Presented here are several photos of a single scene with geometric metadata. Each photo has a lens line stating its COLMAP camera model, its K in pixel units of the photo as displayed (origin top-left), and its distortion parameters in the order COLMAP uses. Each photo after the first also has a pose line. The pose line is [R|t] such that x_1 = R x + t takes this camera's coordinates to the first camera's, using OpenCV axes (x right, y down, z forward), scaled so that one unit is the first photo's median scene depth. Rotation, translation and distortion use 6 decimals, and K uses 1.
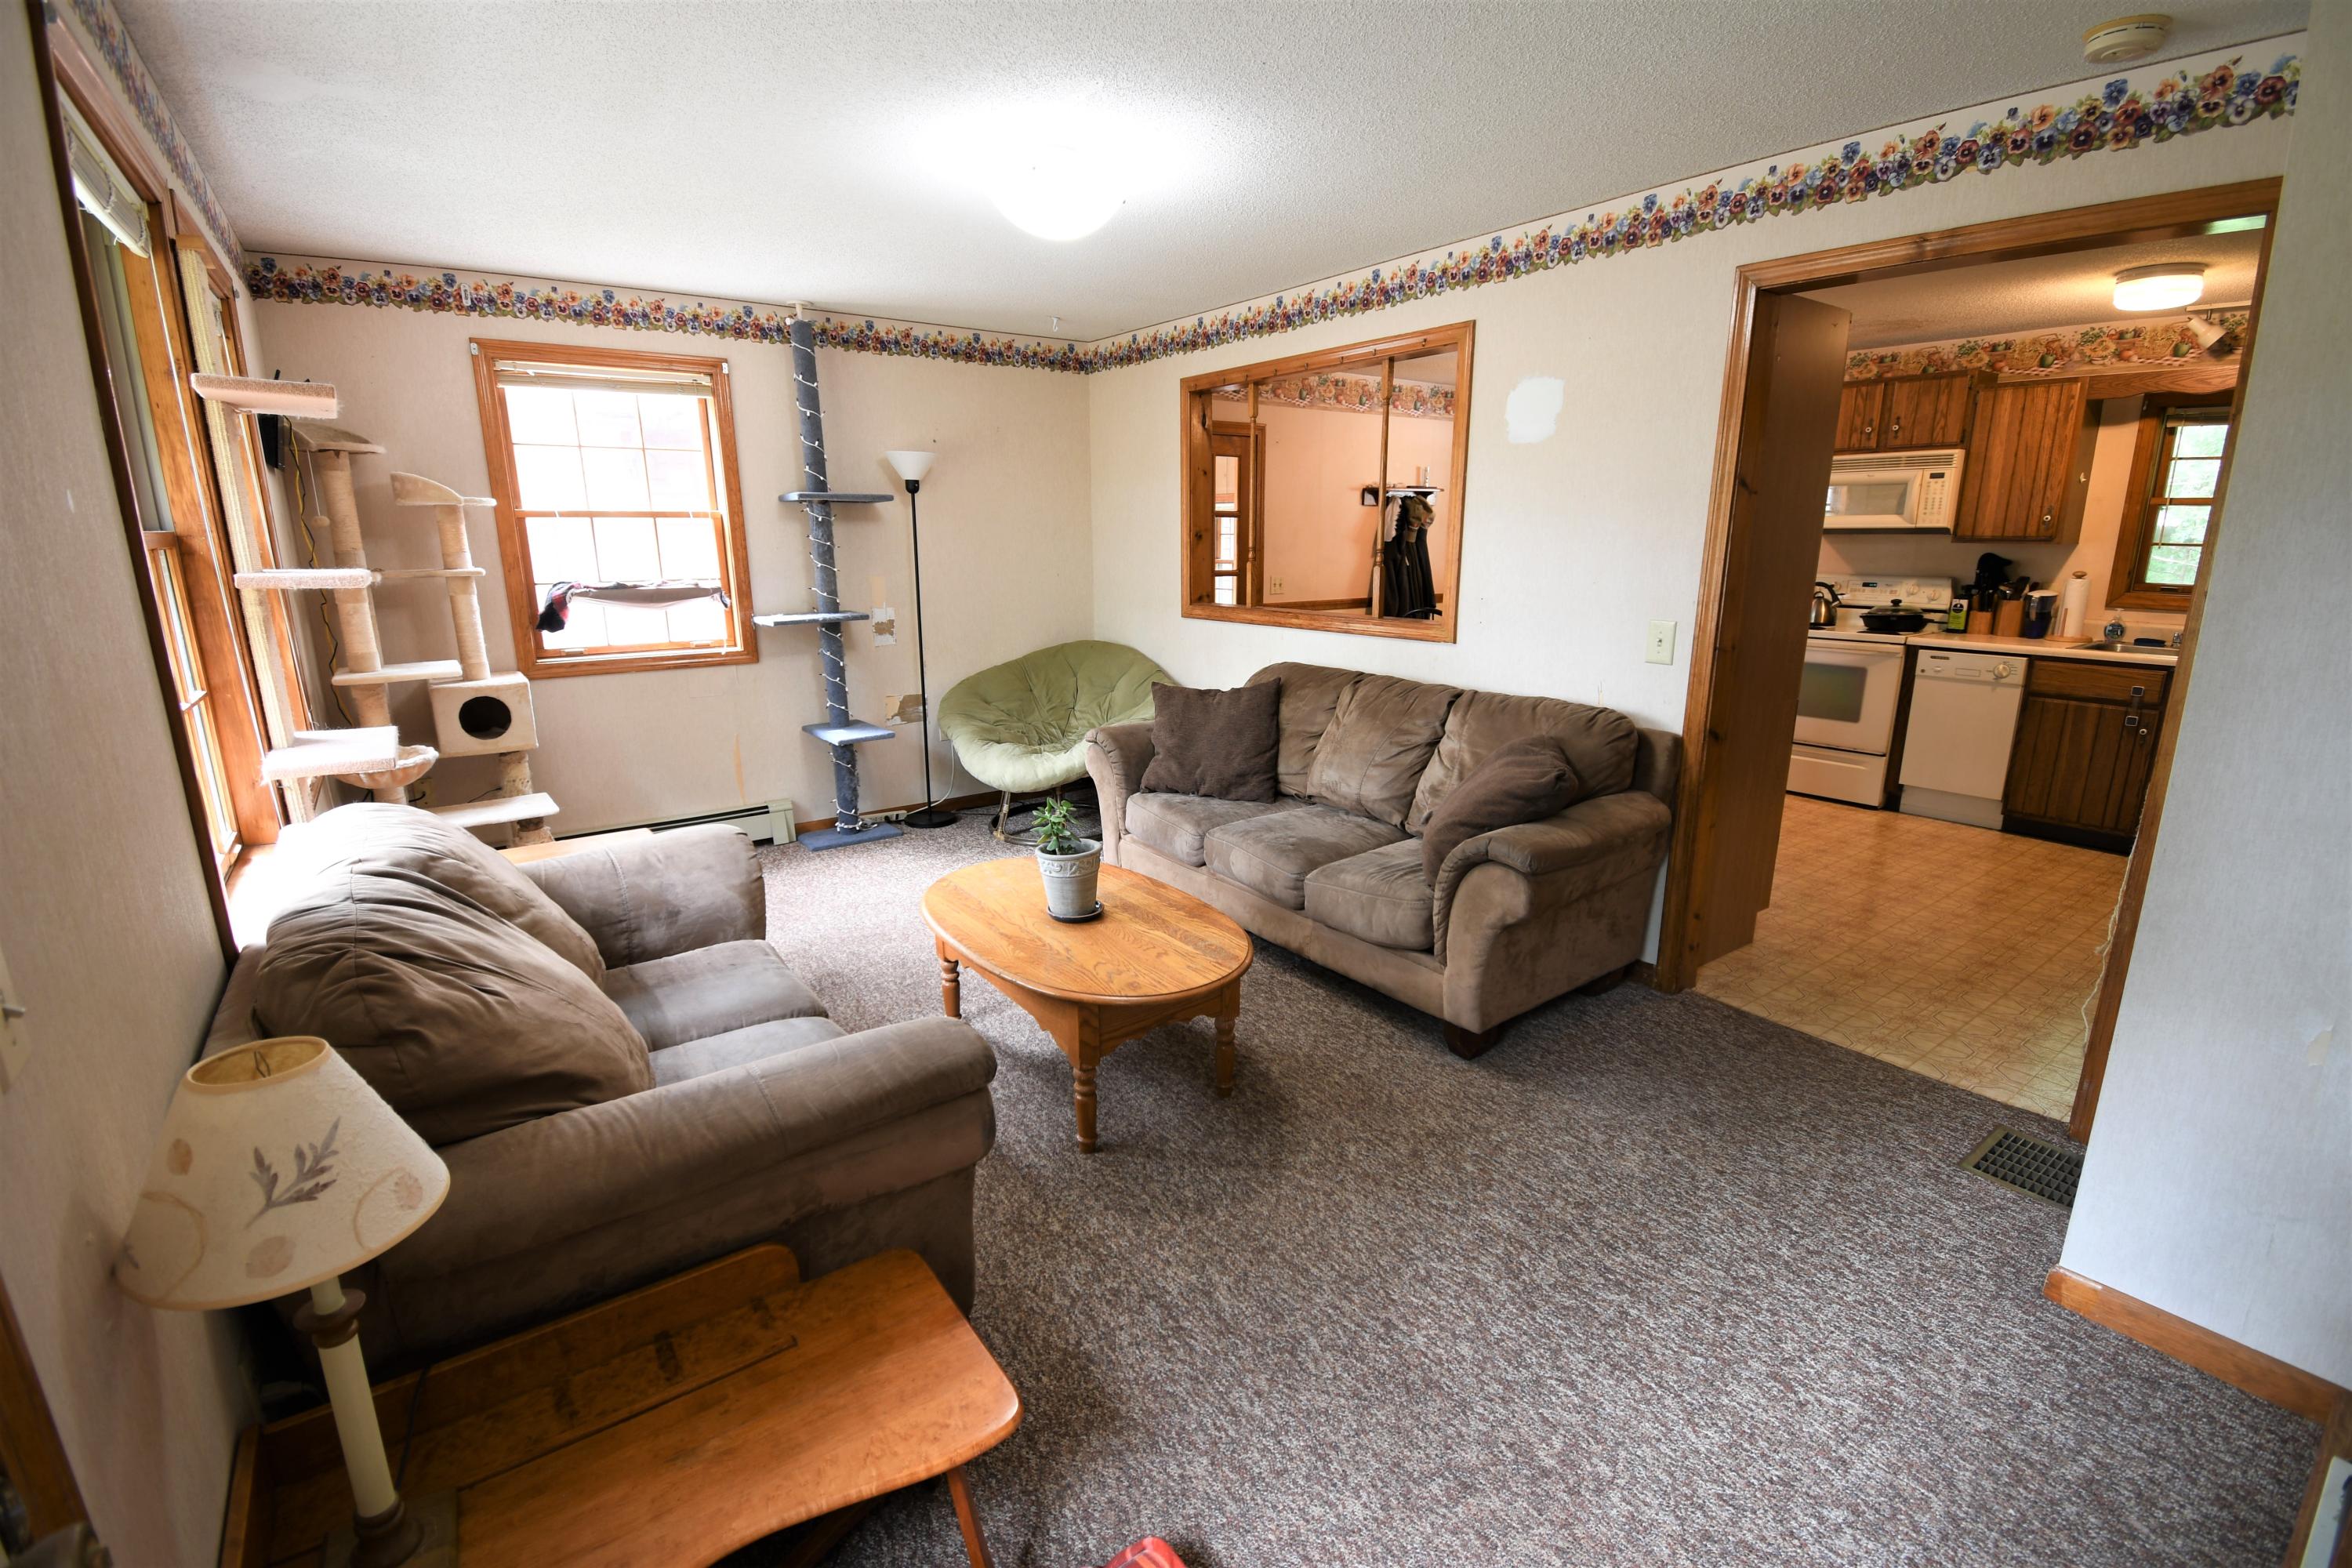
lens RADIAL K [[1034.5, 0, 1169.1], [0, 1034.5, 795.4], [0, 0, 1]] dist [-0.000082, -0.011871]
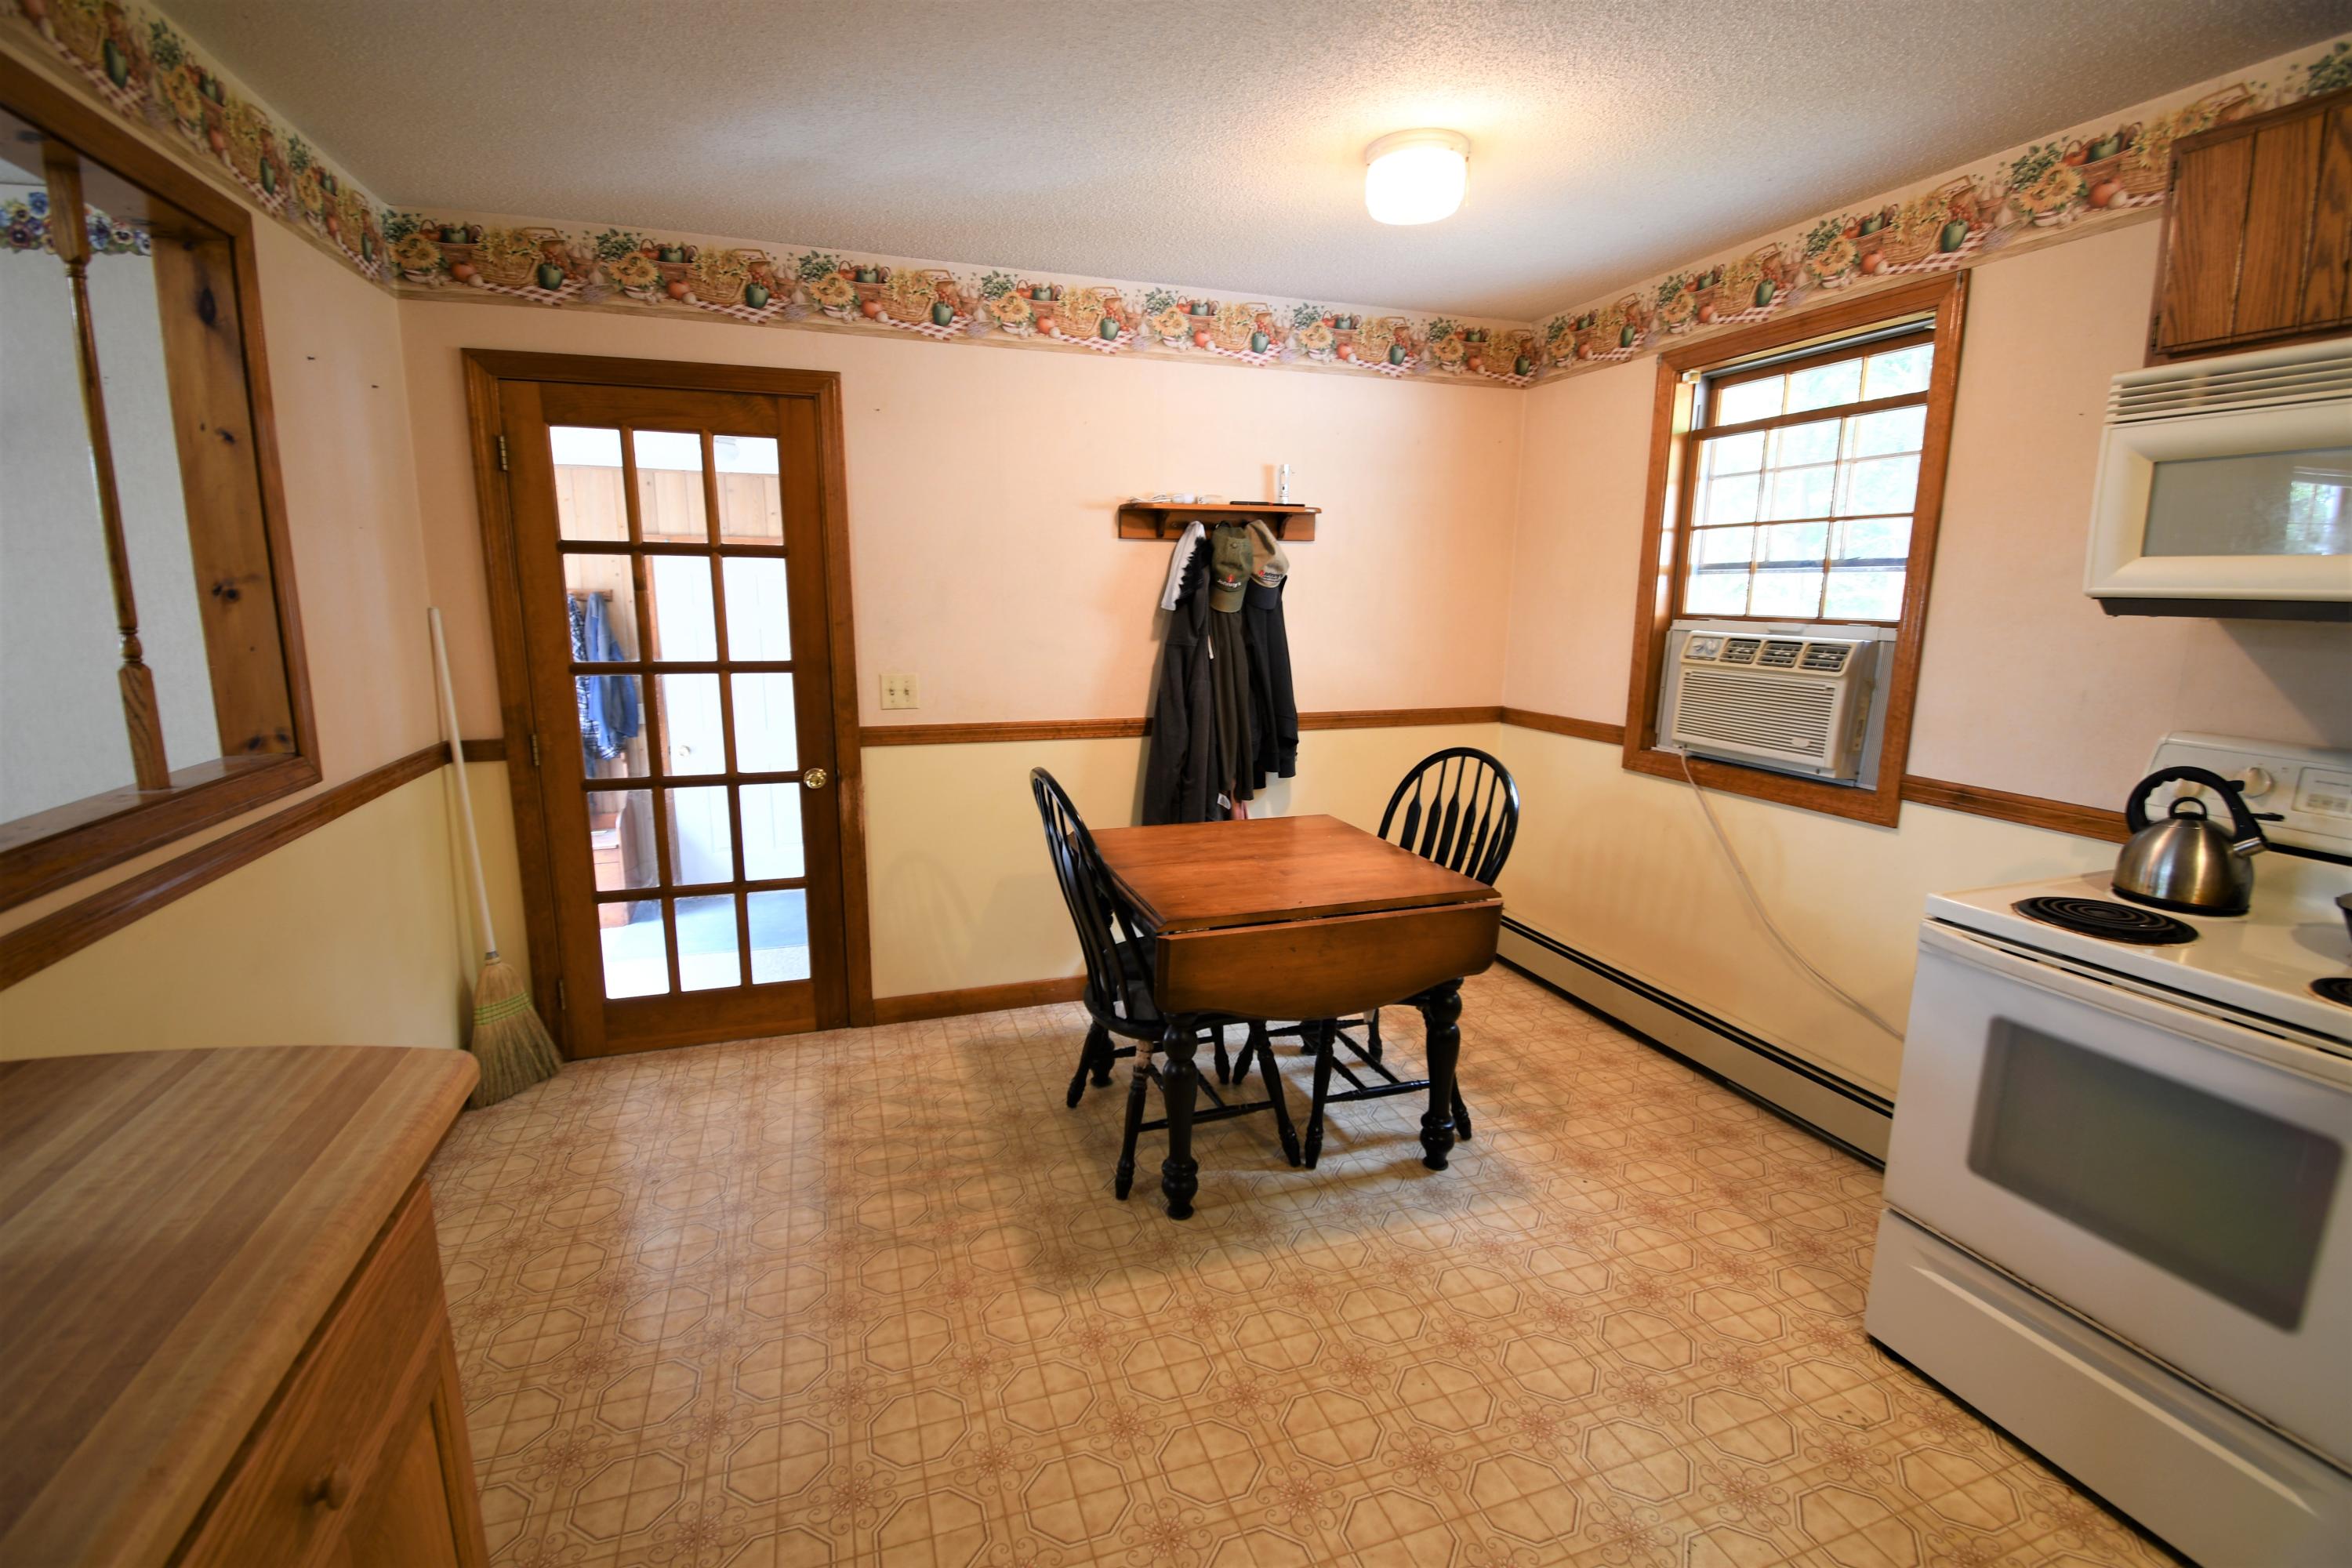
lens RADIAL K [[1034.5, 0, 1169.1], [0, 1034.5, 795.4], [0, 0, 1]] dist [-0.000082, -0.011871]
pose [[0.960149, 0.063982, -0.272068, 0.455878], [-0.076839, 0.996362, -0.036858, -0.177673], [0.268720, 0.056295, 0.961572, 0.676613]]
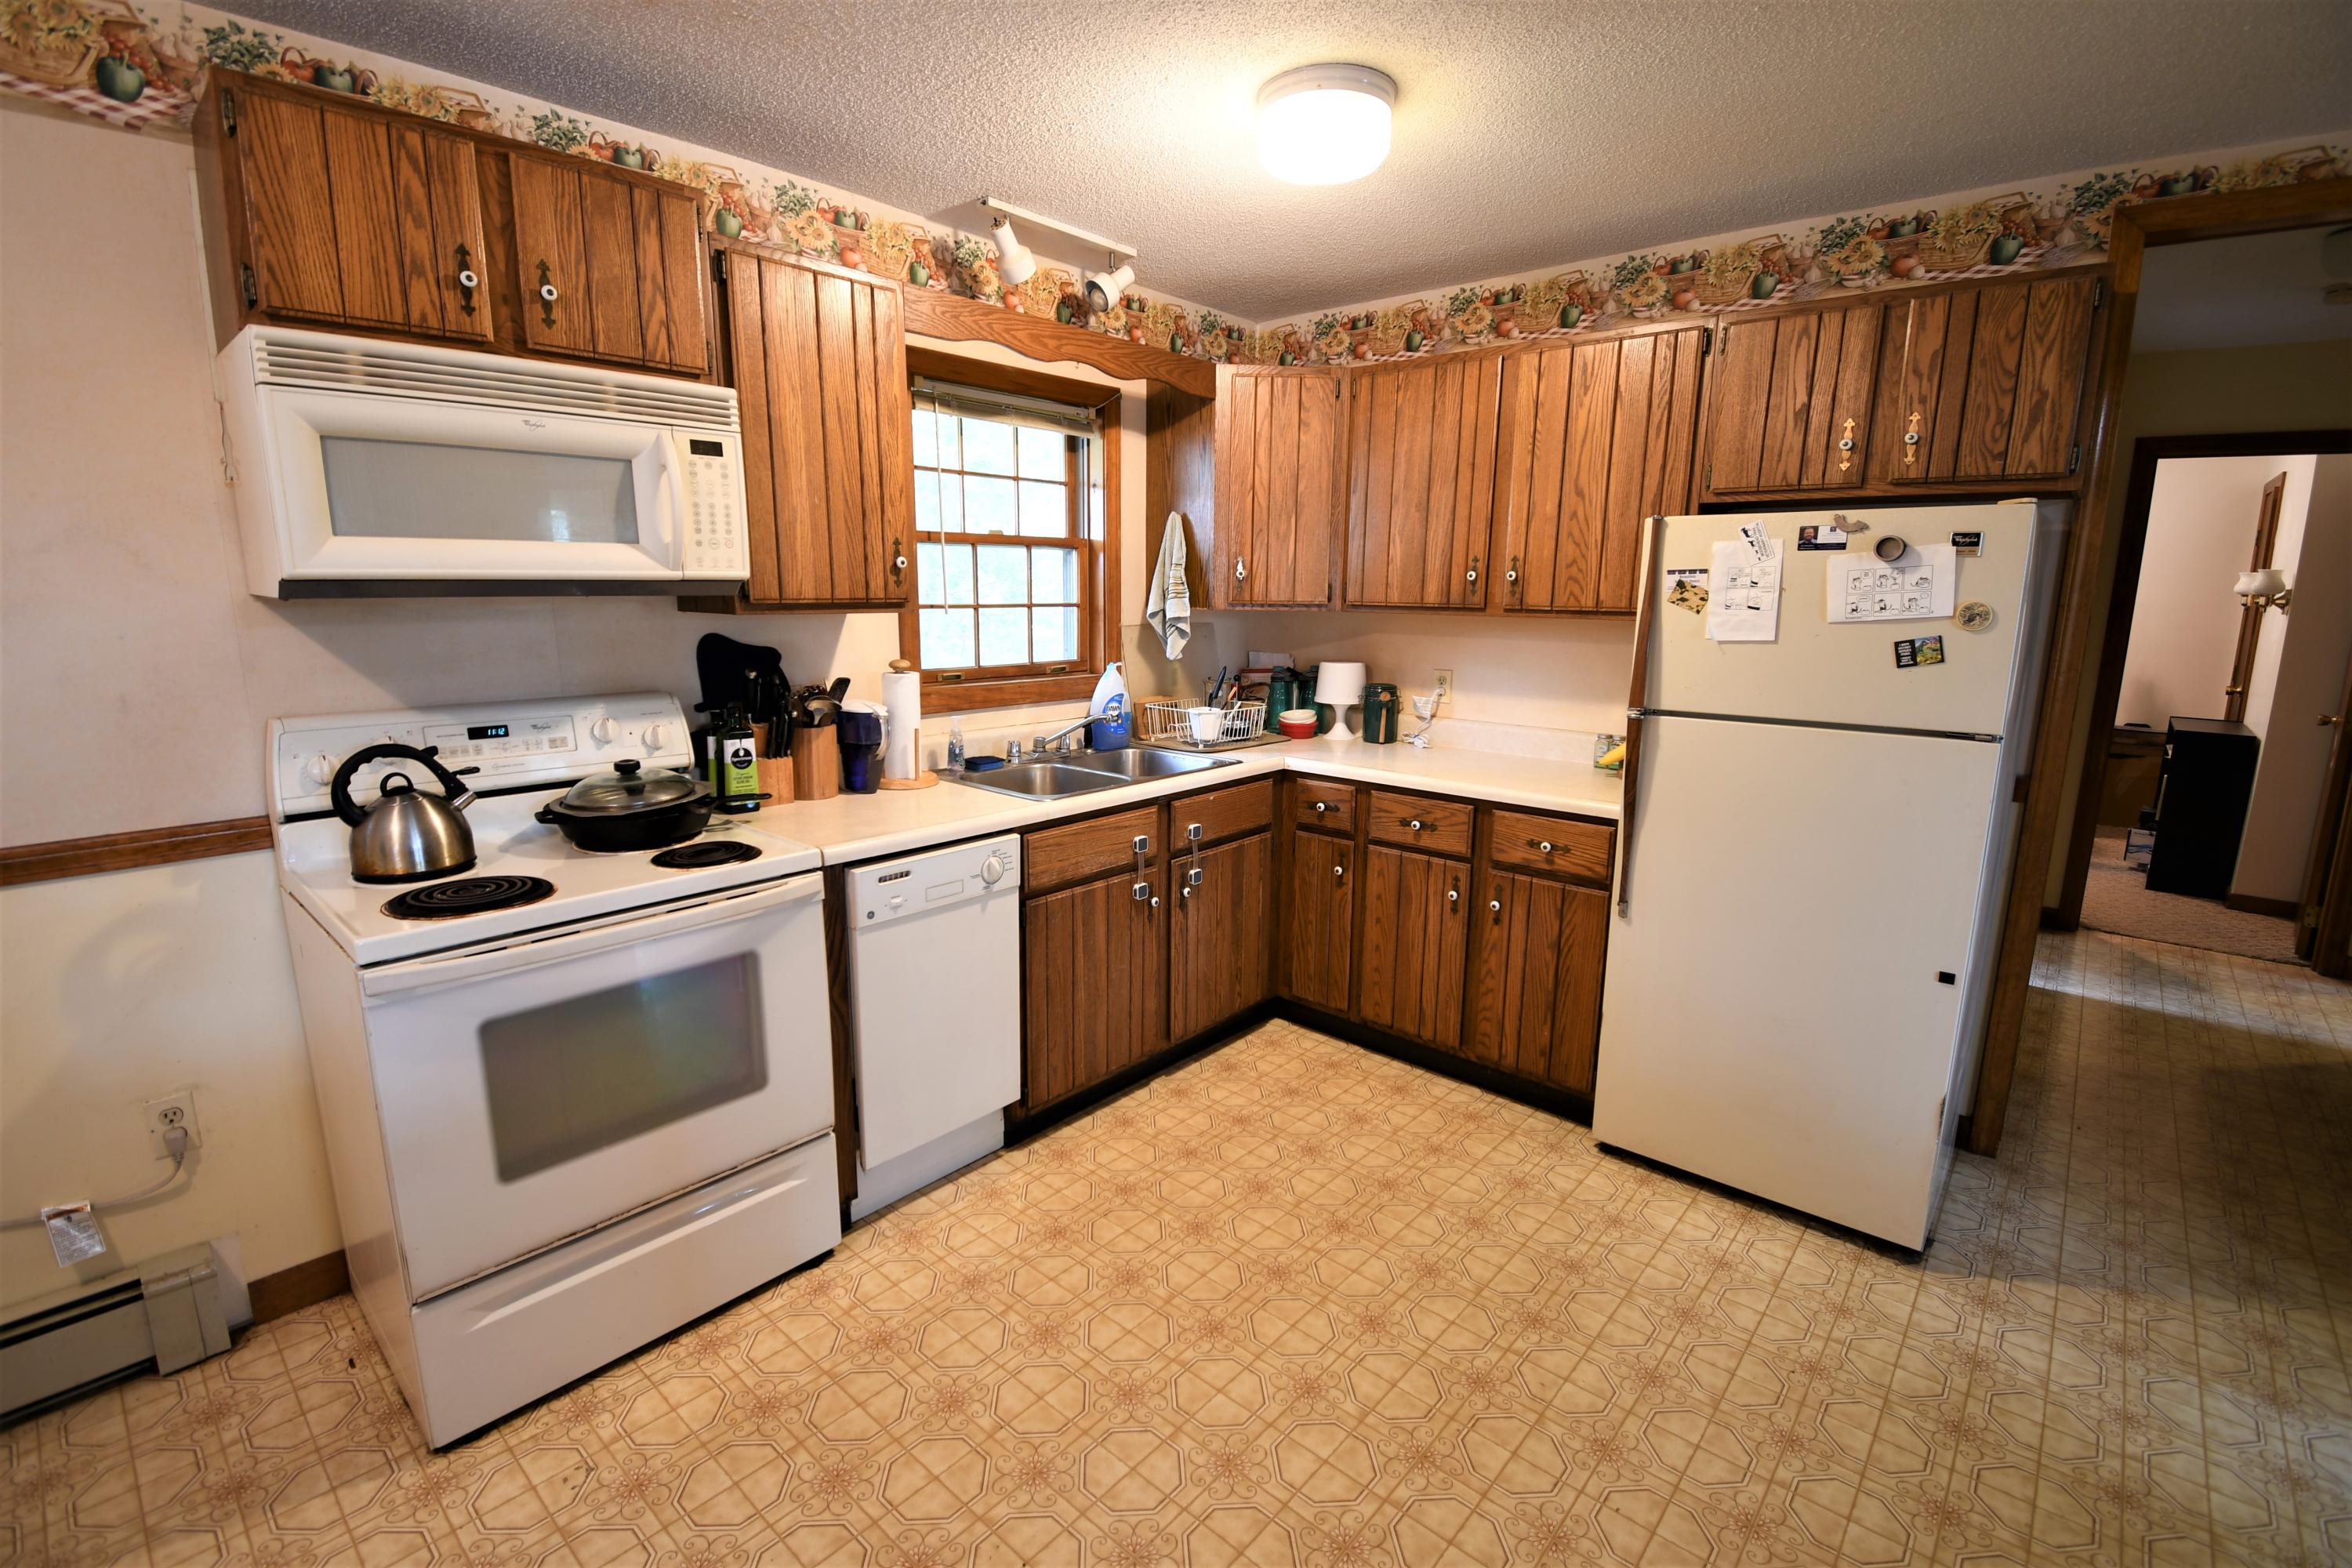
lens RADIAL K [[1034.5, 0, 1169.1], [0, 1034.5, 795.4], [0, 0, 1]] dist [-0.000082, -0.011871]
pose [[-0.227936, -0.191574, 0.954644, 0.293075], [0.230045, 0.942099, 0.243984, -0.232733], [-0.946110, 0.275224, -0.170668, 0.903140]]
